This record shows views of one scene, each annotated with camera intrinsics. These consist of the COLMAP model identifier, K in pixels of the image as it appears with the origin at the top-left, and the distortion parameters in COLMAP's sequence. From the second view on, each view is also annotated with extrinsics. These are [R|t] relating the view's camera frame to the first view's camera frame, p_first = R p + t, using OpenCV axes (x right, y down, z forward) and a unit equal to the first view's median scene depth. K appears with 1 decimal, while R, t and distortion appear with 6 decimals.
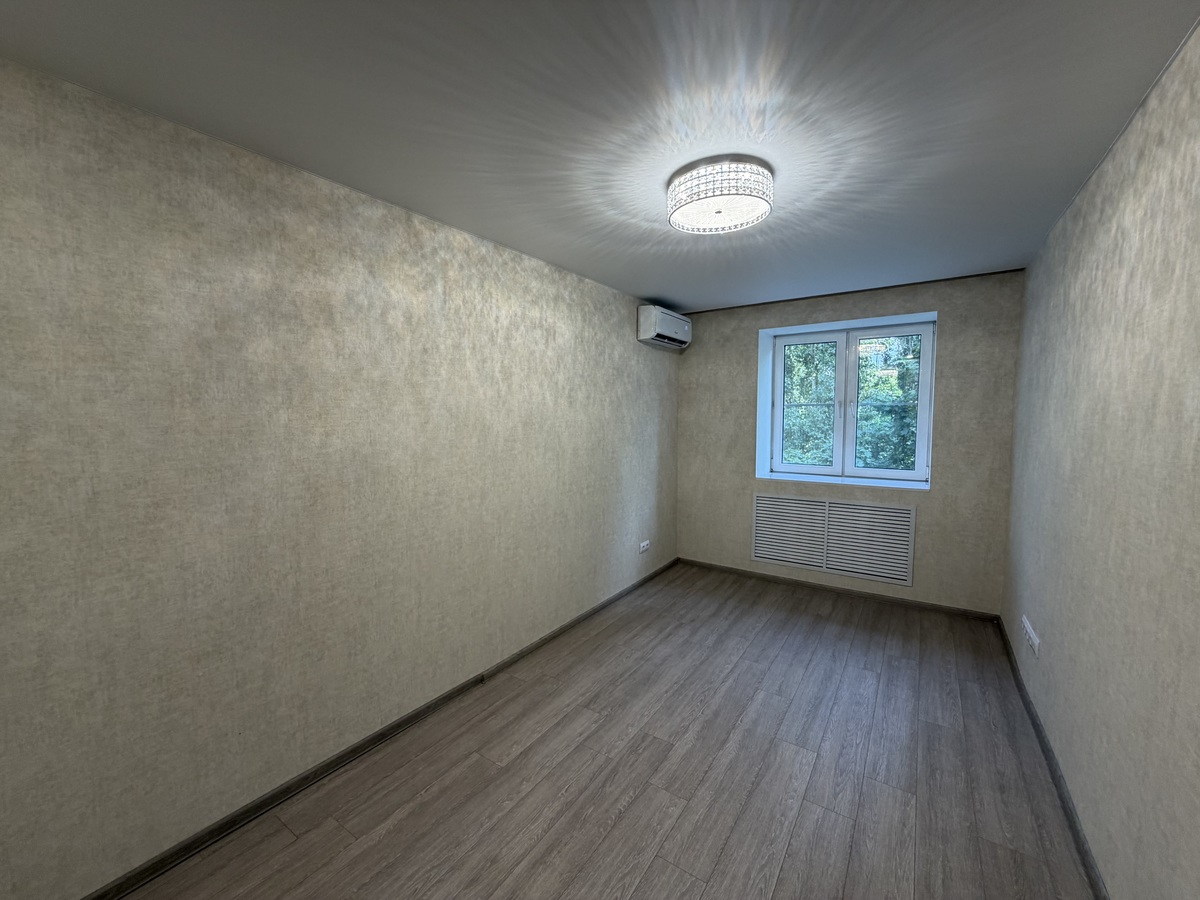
lens RADIAL K [[482.6, 0, 597.5], [0, 482.6, 448.3], [0, 0, 1]] dist [-0.001411, 0.000117]
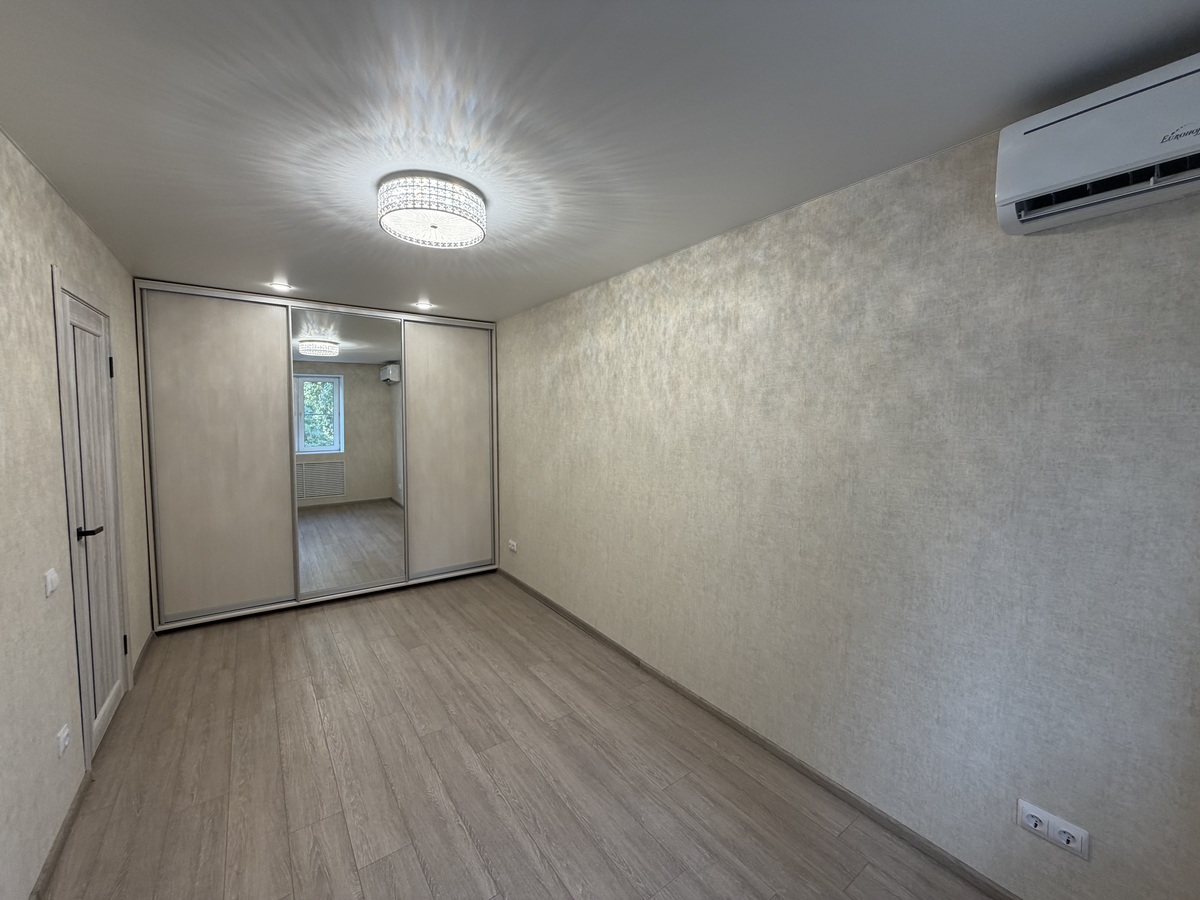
lens RADIAL K [[482.6, 0, 597.5], [0, 482.6, 448.3], [0, 0, 1]] dist [-0.001411, 0.000117]
pose [[-0.343319, 0.064918, -0.936973, 0.812101], [-0.074276, 0.992607, 0.095988, -0.113919], [0.936277, 0.102549, -0.335959, 1.253920]]
